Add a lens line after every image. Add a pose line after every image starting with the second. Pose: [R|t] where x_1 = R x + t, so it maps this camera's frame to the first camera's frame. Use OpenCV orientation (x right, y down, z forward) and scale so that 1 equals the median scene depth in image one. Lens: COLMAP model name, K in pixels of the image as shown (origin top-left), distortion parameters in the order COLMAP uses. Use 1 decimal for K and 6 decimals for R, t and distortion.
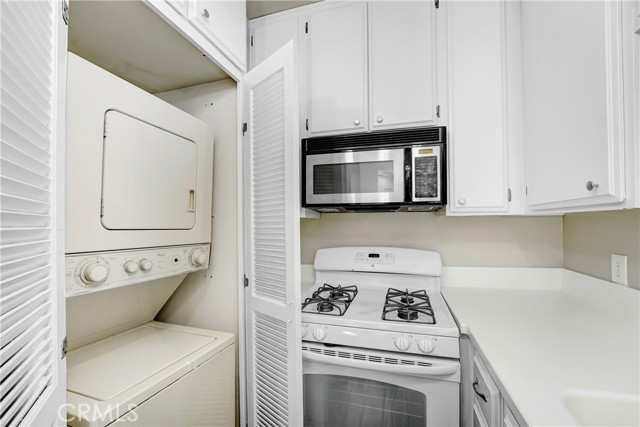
lens RADIAL K [[267.5, 0, 311.5], [0, 267.5, 229.6], [0, 0, 1]] dist [-0.016837, 0.000090]
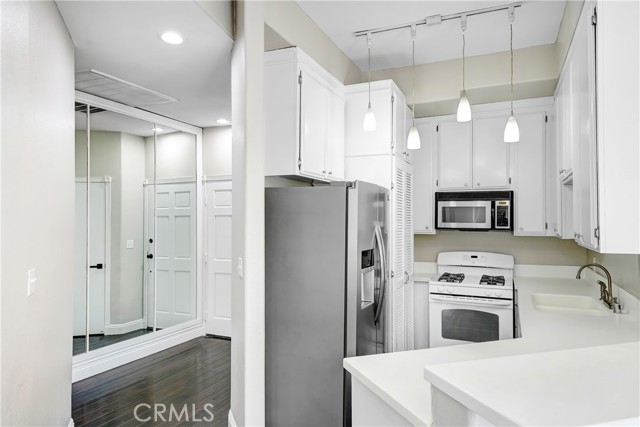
lens RADIAL K [[430.0, 0, 333.6], [0, 430.0, 217.2], [0, 0, 1]] dist [0.000015, 0.001133]
pose [[0.997949, 0.014655, -0.062322, -0.578454], [-0.016400, 0.999485, -0.027582, -0.076506], [0.061886, 0.028548, 0.997675, -2.107021]]
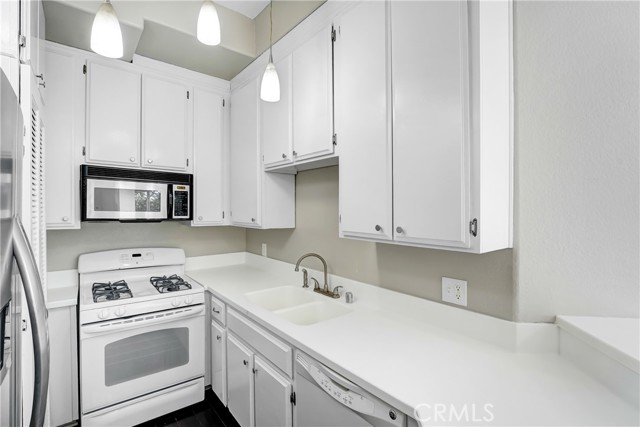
lens RADIAL K [[306.8, 0, 321.4], [0, 306.8, 211.8], [0, 0, 1]] dist [-0.003921, -0.000923]
pose [[0.539962, 0.015026, 0.841555, -0.645743], [0.001624, 0.999820, -0.018894, -0.102646], [-0.841688, 0.011569, 0.539841, -0.692111]]
